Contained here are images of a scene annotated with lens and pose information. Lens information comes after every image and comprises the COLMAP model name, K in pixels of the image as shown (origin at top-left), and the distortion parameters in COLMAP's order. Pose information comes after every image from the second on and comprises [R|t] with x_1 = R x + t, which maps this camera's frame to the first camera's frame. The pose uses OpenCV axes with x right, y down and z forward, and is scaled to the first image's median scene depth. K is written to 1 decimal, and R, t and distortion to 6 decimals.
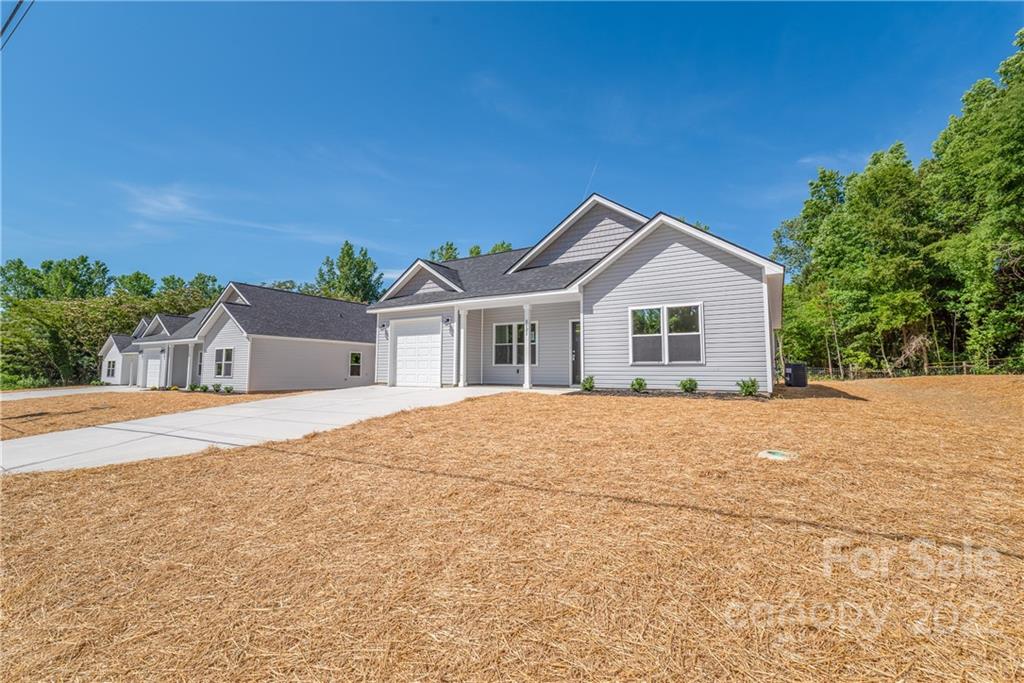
lens RADIAL K [[426.9, 0, 517.7], [0, 426.9, 341.2], [0, 0, 1]] dist [-0.000567, 0.000050]
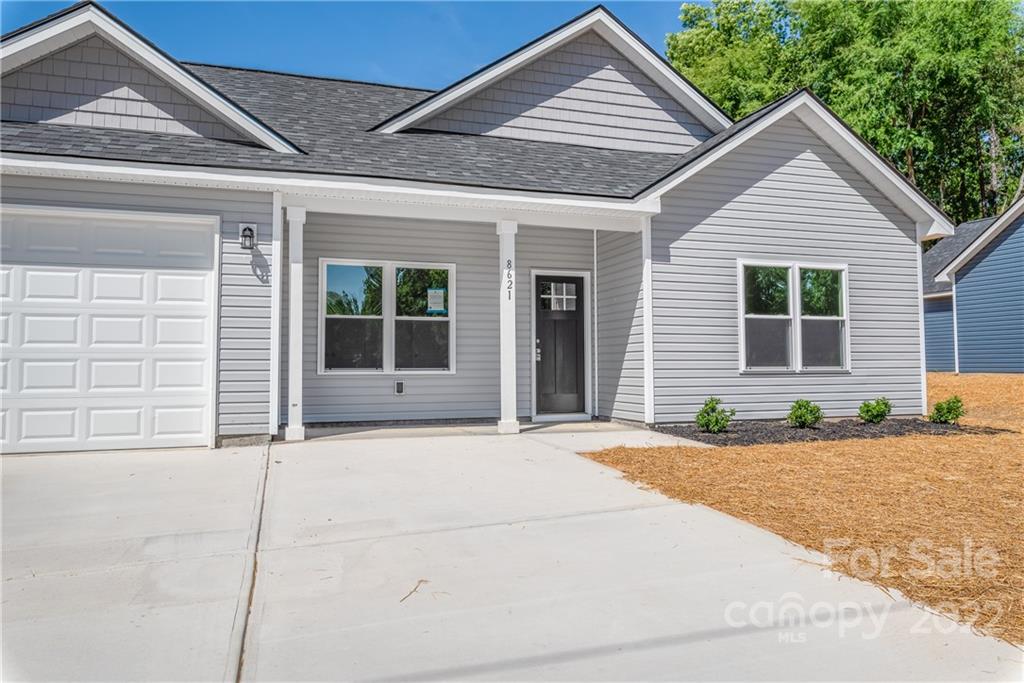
lens RADIAL K [[693.6, 0, 510.1], [0, 693.6, 335.0], [0, 0, 1]] dist [-0.003773, -0.000933]
pose [[0.665919, 0.028083, 0.745495, -0.455342], [-0.046187, 0.998926, 0.003626, 0.017351], [-0.744593, -0.036846, 0.666501, 0.564089]]
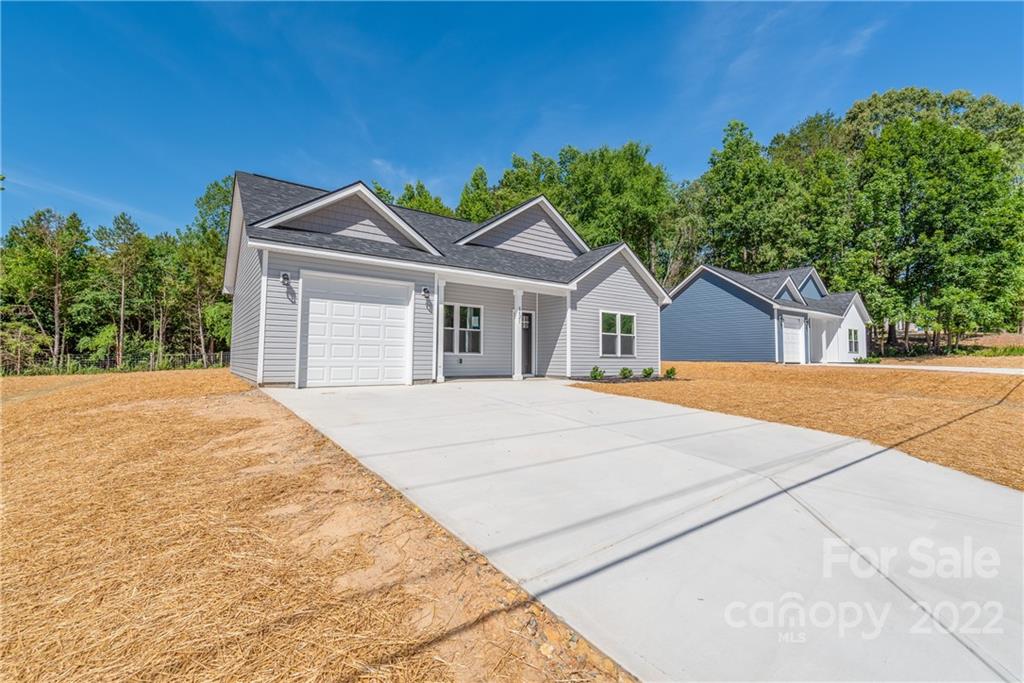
lens RADIAL K [[441.9, 0, 511.8], [0, 441.9, 333.7], [0, 0, 1]] dist [0.000394, -0.000325]
pose [[0.397741, 0.054692, 0.915866, -0.862162], [-0.071921, 0.997009, -0.028304, 0.037681], [-0.914675, -0.054613, 0.400485, 0.623108]]
